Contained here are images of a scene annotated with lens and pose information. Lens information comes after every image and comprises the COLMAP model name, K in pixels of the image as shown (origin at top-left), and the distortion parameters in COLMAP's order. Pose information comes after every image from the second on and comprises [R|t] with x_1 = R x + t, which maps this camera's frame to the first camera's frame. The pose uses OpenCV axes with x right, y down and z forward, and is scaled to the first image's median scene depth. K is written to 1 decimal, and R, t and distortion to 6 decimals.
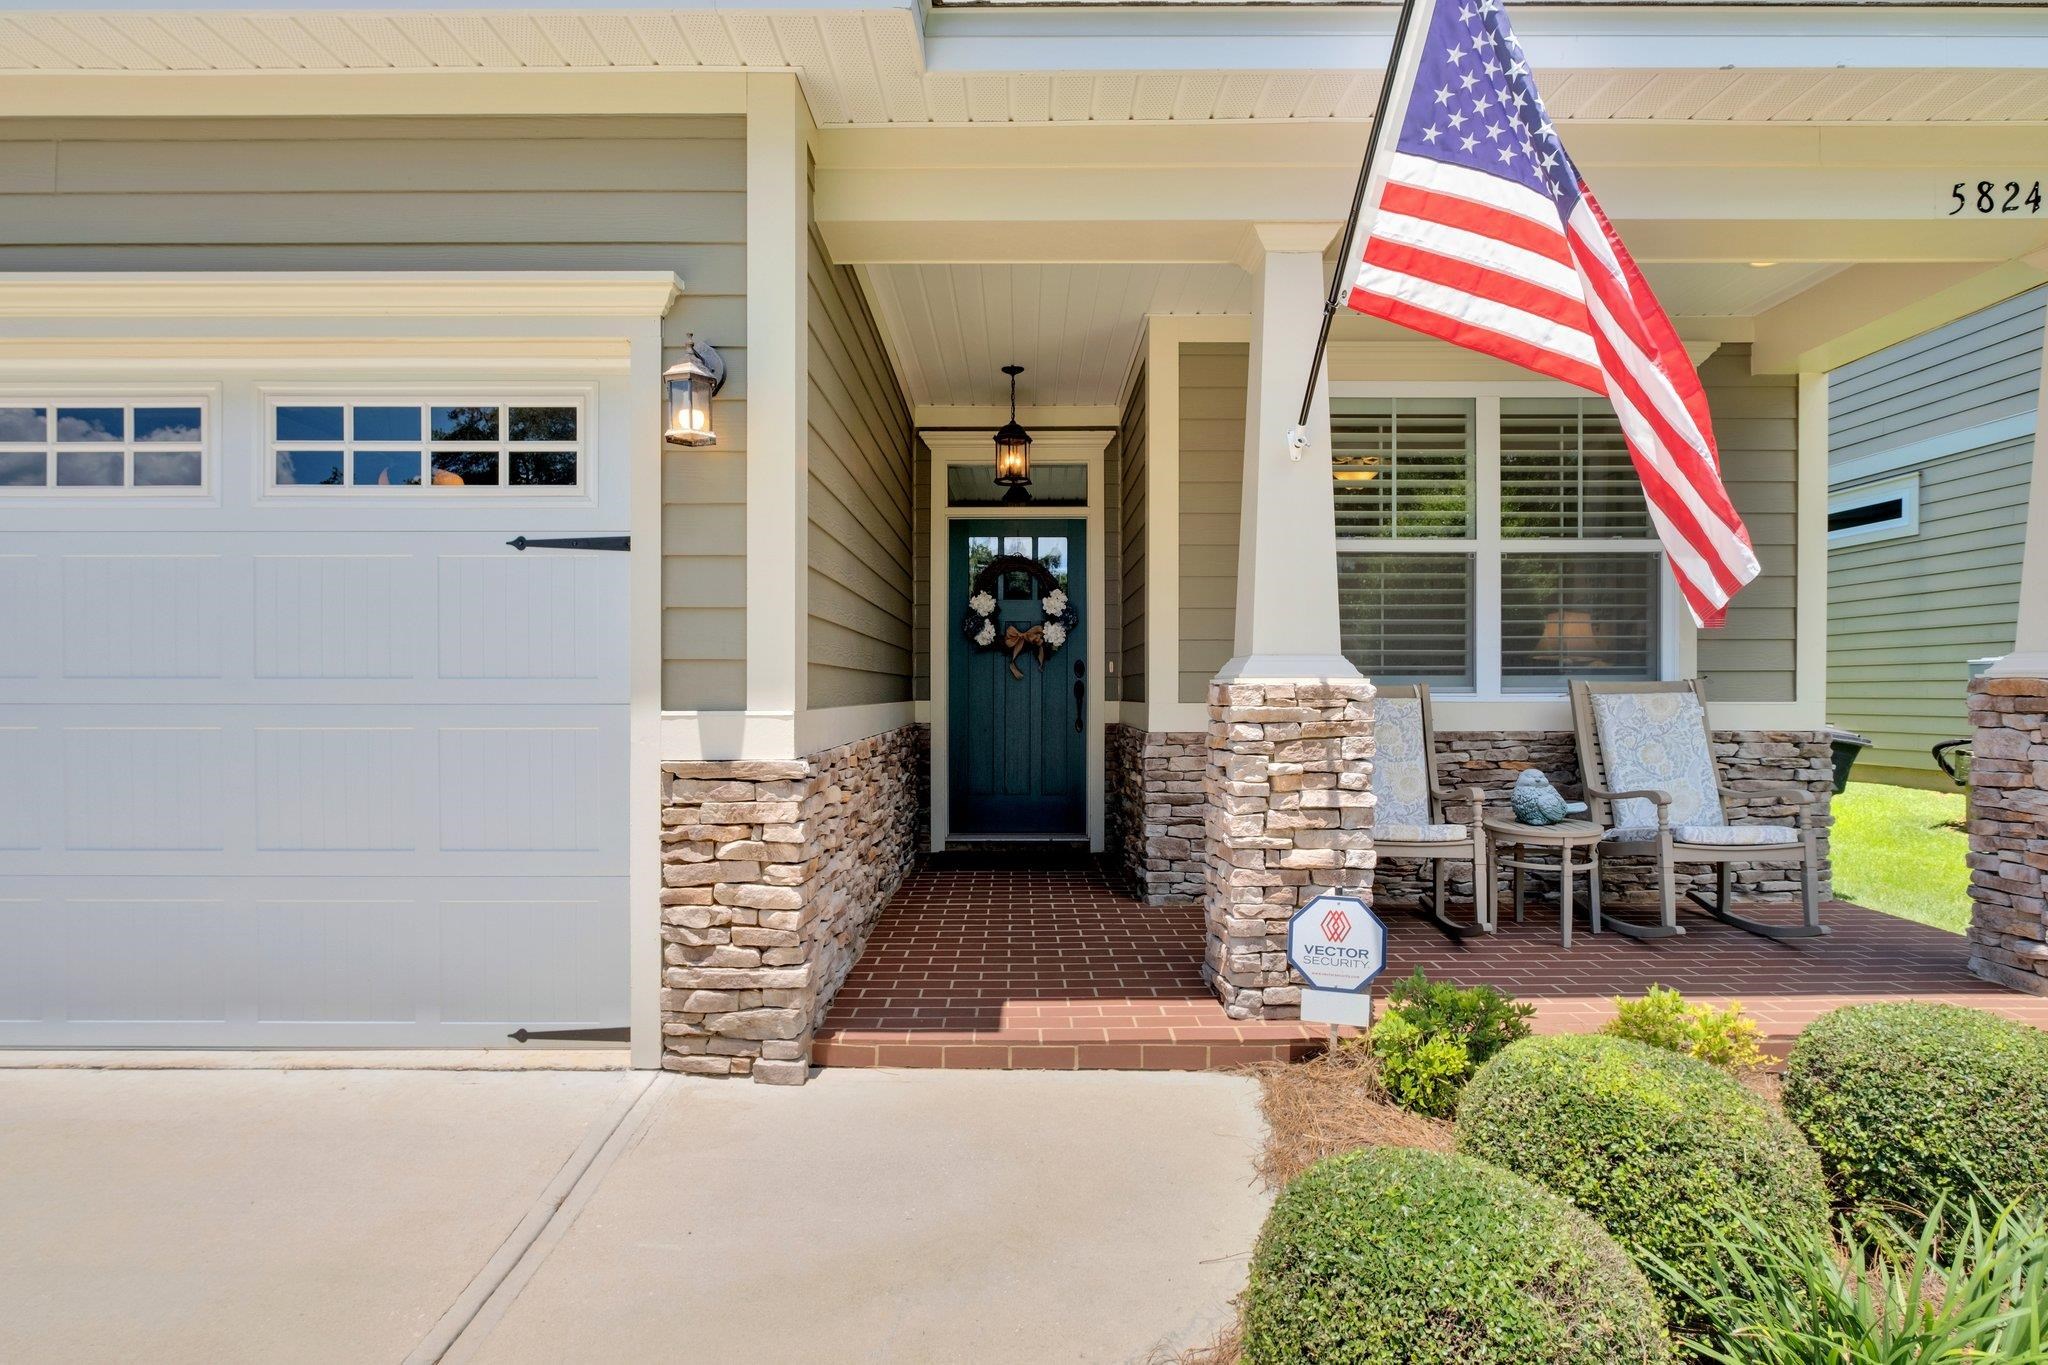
lens RADIAL K [[1011.8, 0, 1015.3], [0, 1011.8, 702.4], [0, 0, 1]] dist [-0.009411, -0.000294]
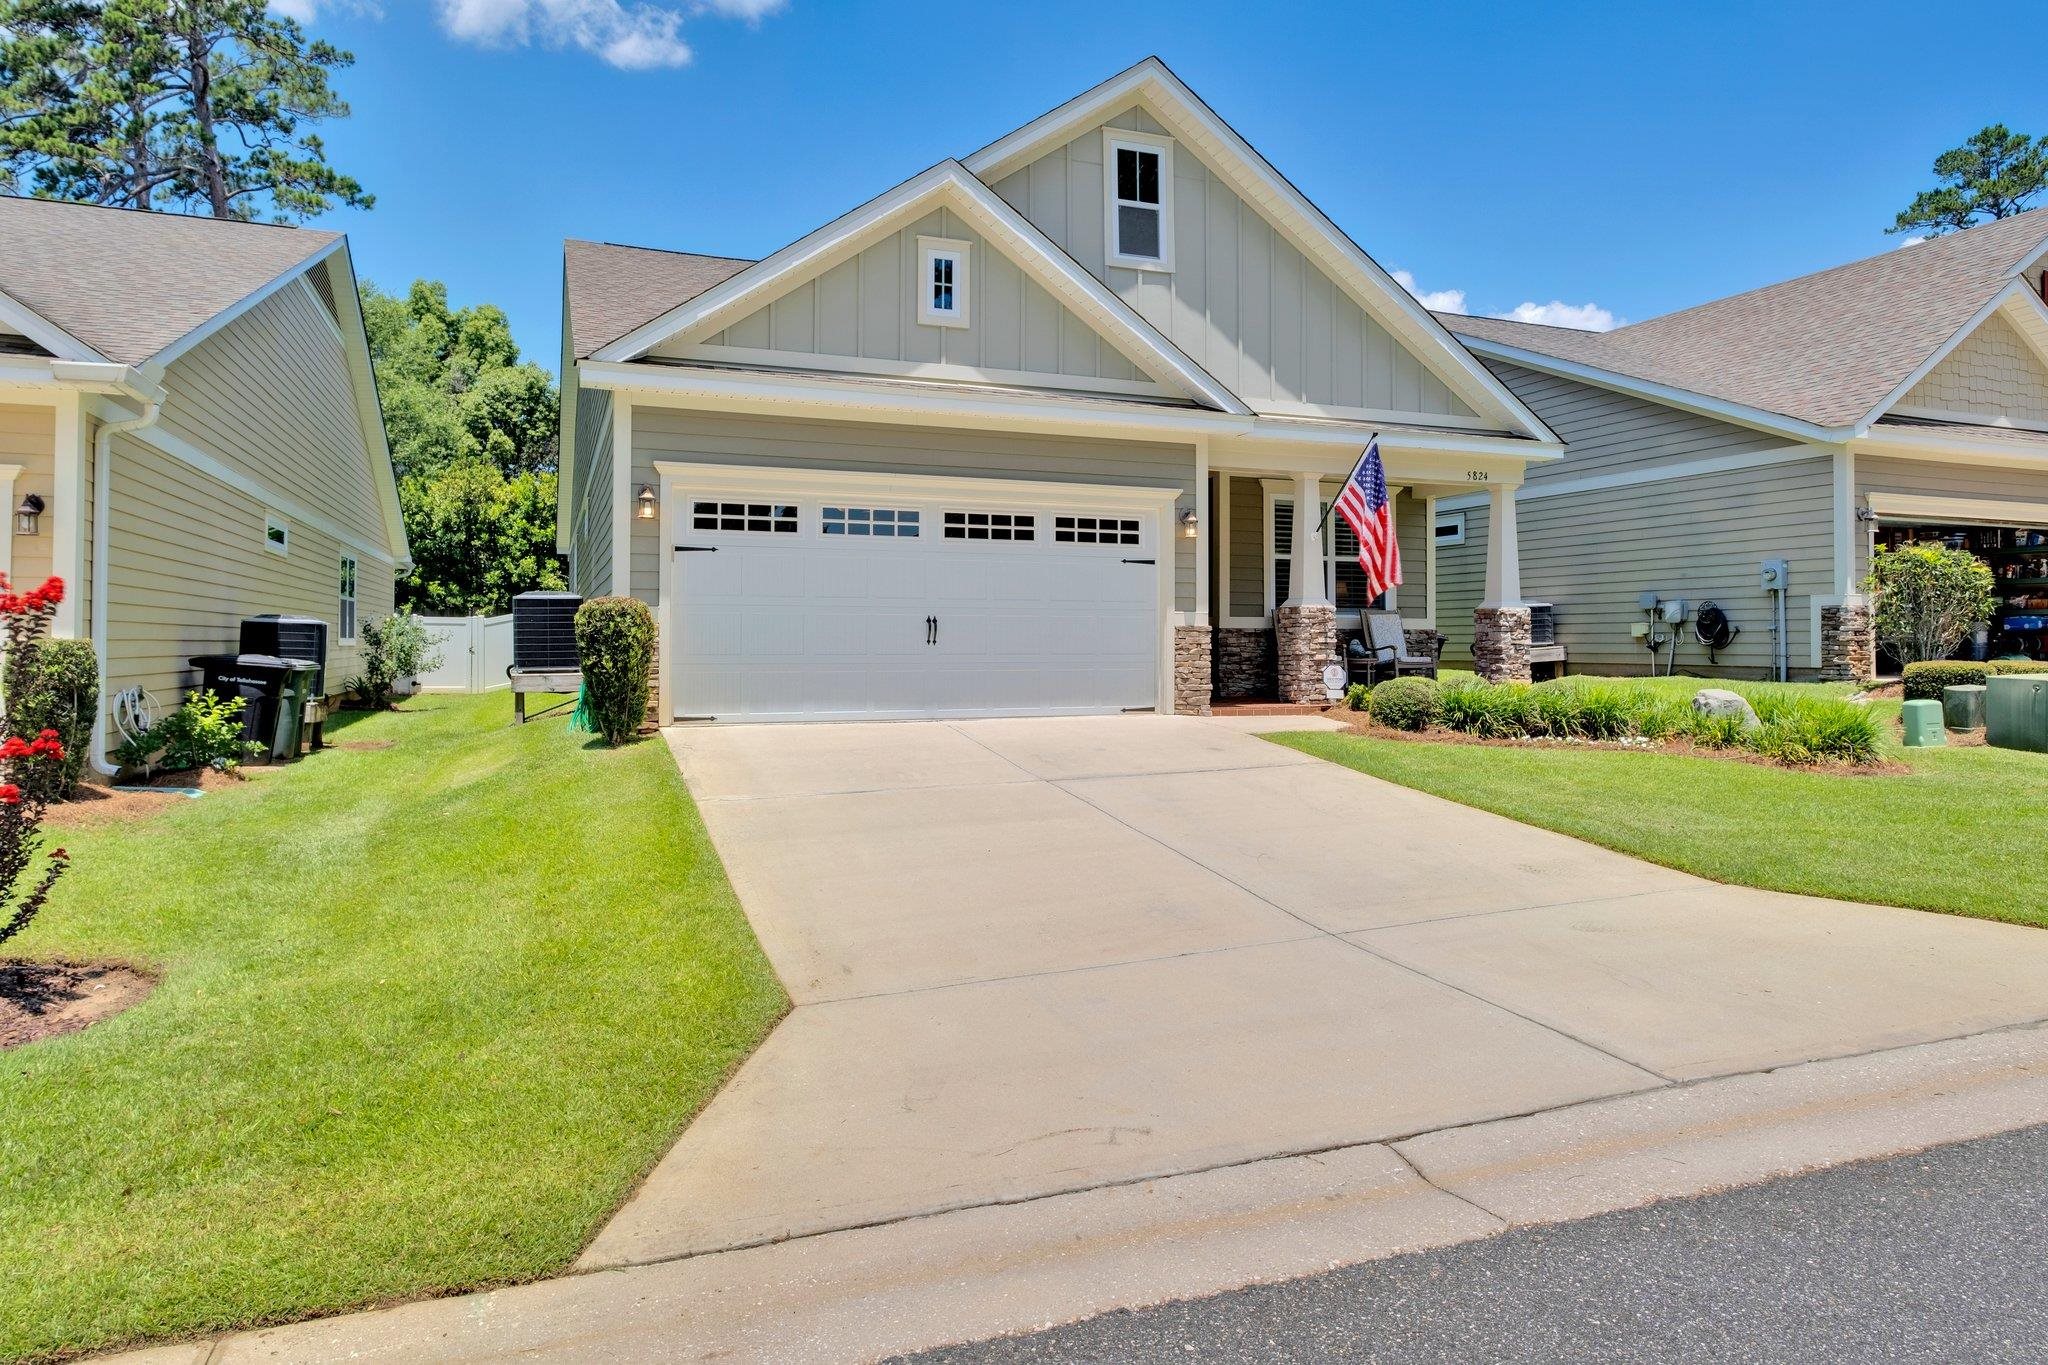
lens RADIAL K [[1221.1, 0, 1025.1], [0, 1221.1, 623.9], [0, 0, 1]] dist [-0.004076, 0.000118]
pose [[0.929124, 0.008020, 0.369682, -1.945650], [0.001585, 0.999669, -0.025673, 0.128917], [-0.369765, 0.024440, 0.928804, -2.227406]]
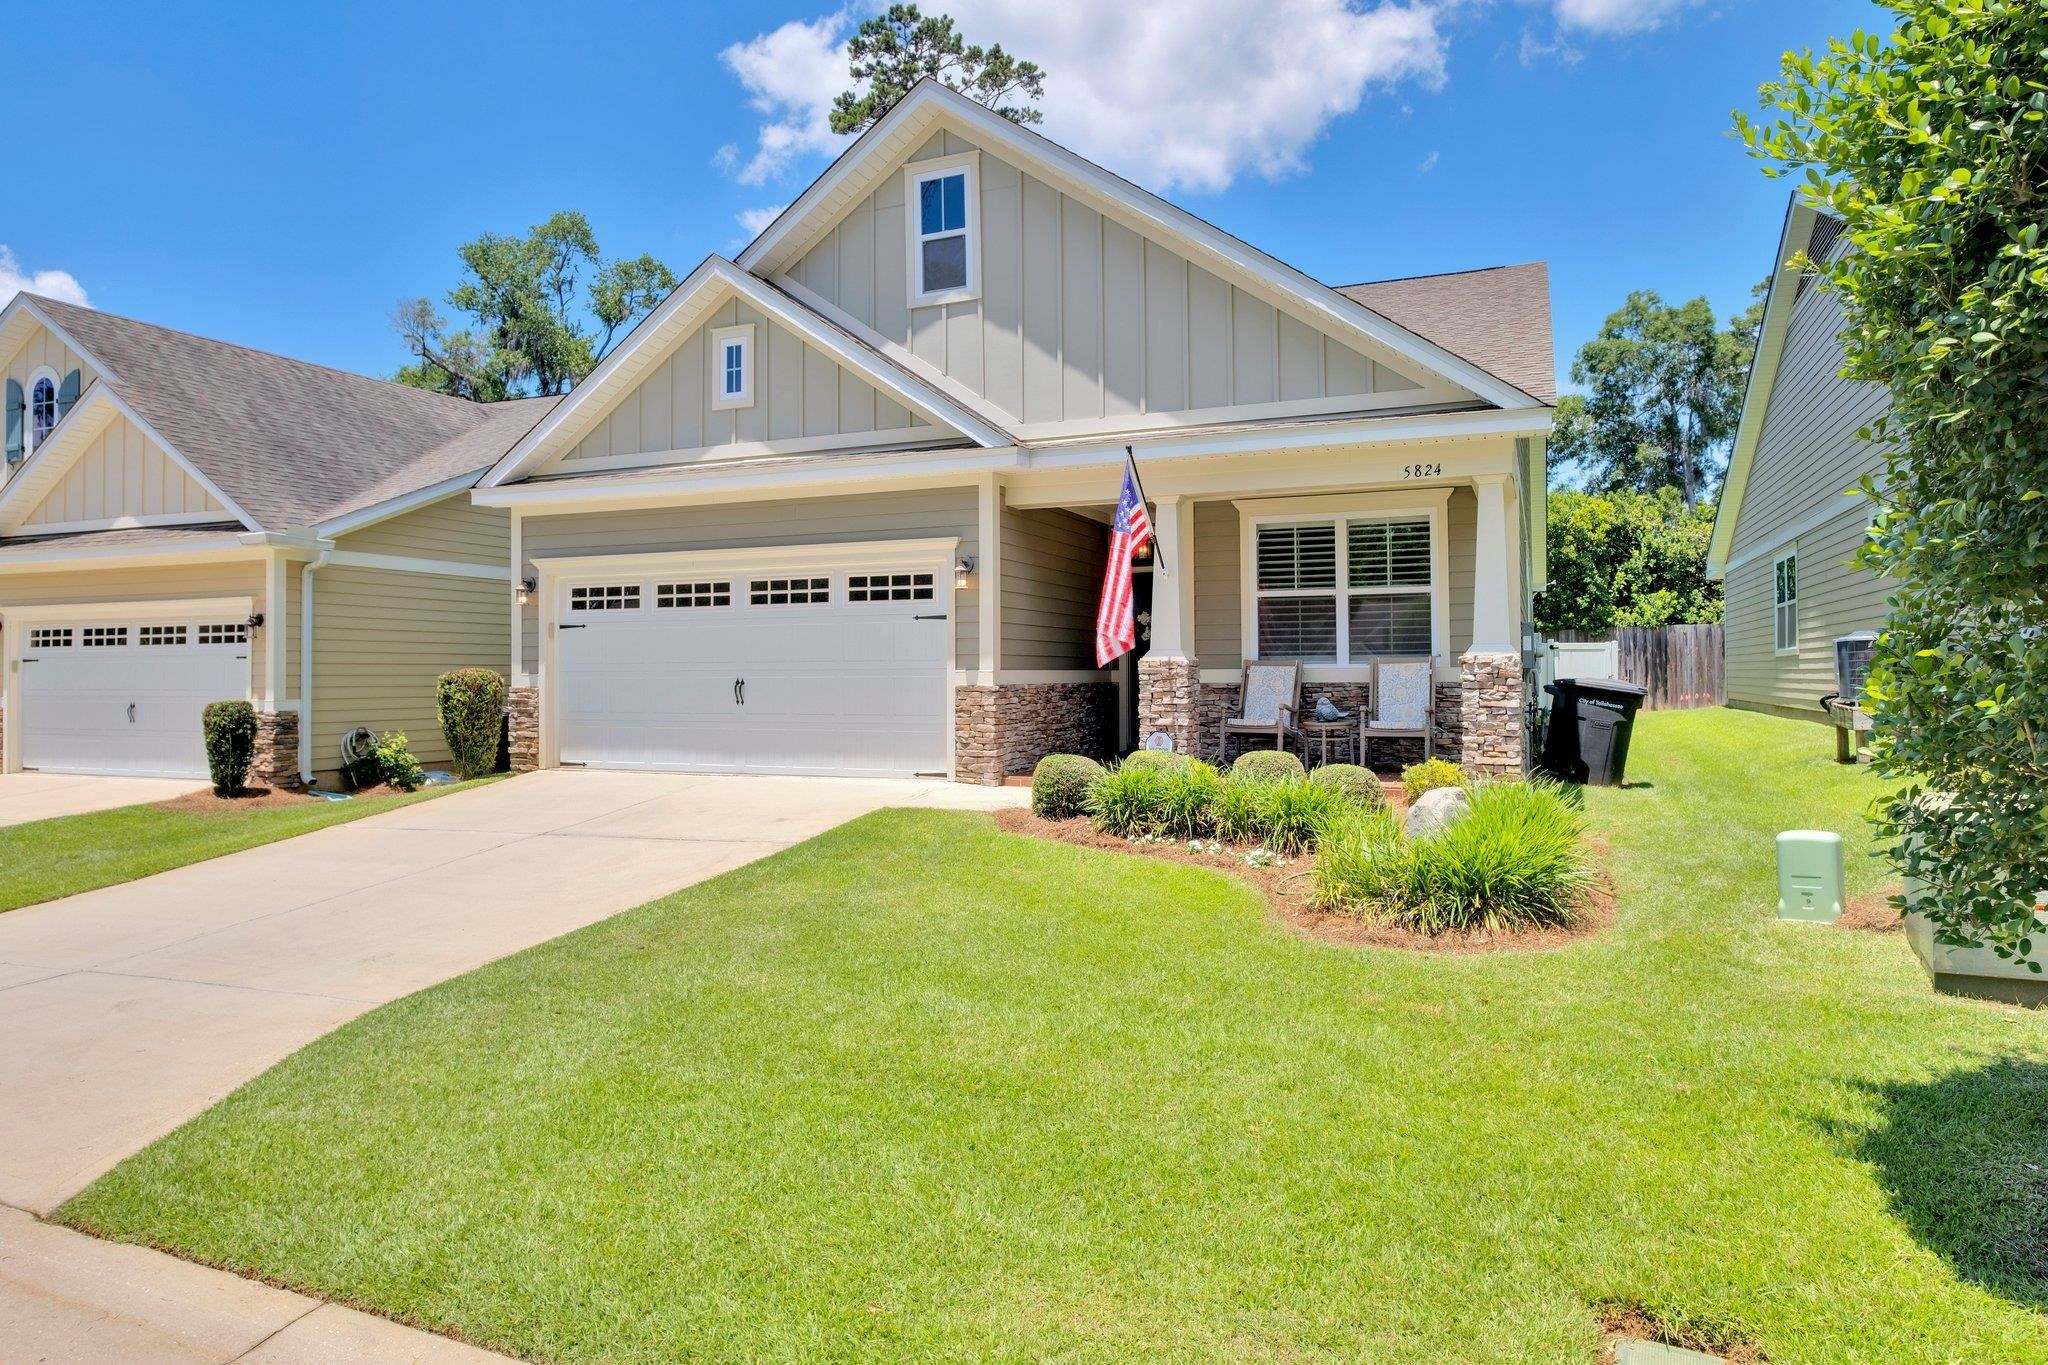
lens RADIAL K [[1250.0, 0, 1022.6], [0, 1250.0, 662.3], [0, 0, 1]] dist [-0.003687, -0.000402]
pose [[0.924711, -0.007678, -0.380591, 1.112848], [0.000562, 0.999823, -0.018805, 0.047168], [0.380668, 0.017175, 0.924552, -2.124646]]
